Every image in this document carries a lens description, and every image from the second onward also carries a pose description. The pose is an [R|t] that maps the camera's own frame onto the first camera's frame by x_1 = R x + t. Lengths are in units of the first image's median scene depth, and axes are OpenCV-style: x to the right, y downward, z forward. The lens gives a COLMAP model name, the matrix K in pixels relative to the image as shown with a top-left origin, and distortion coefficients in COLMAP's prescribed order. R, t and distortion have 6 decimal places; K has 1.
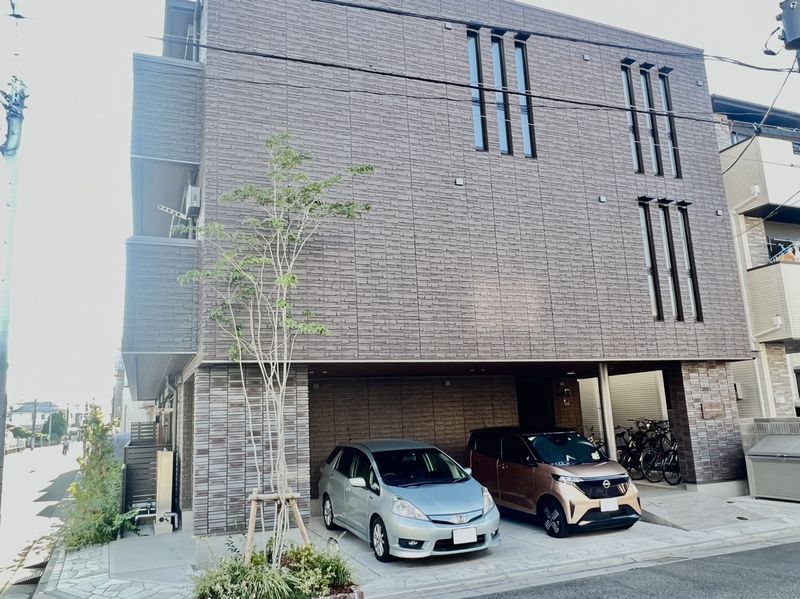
lens RADIAL K [[538.3, 0, 400.0], [0, 538.3, 299.5], [0, 0, 1]] dist [-0.042365, -0.001678]
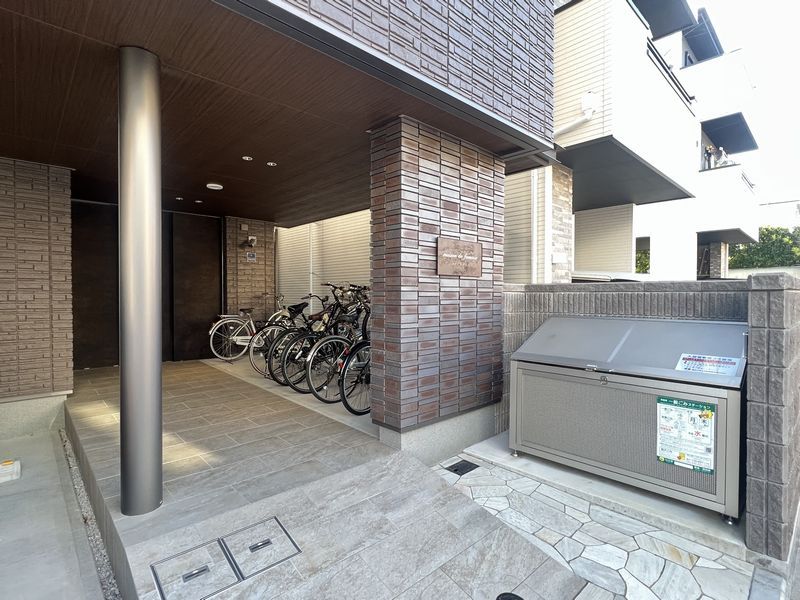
lens RADIAL K [[405.1, 0, 400.0], [0, 405.1, 300.0], [0, 0, 1]] dist [0.000859, 0.000195]
pose [[0.915579, 0.031249, 0.400921, 0.426030], [-0.119766, 0.972924, 0.197675, 0.187848], [-0.383889, -0.229004, 0.894532, 0.732633]]
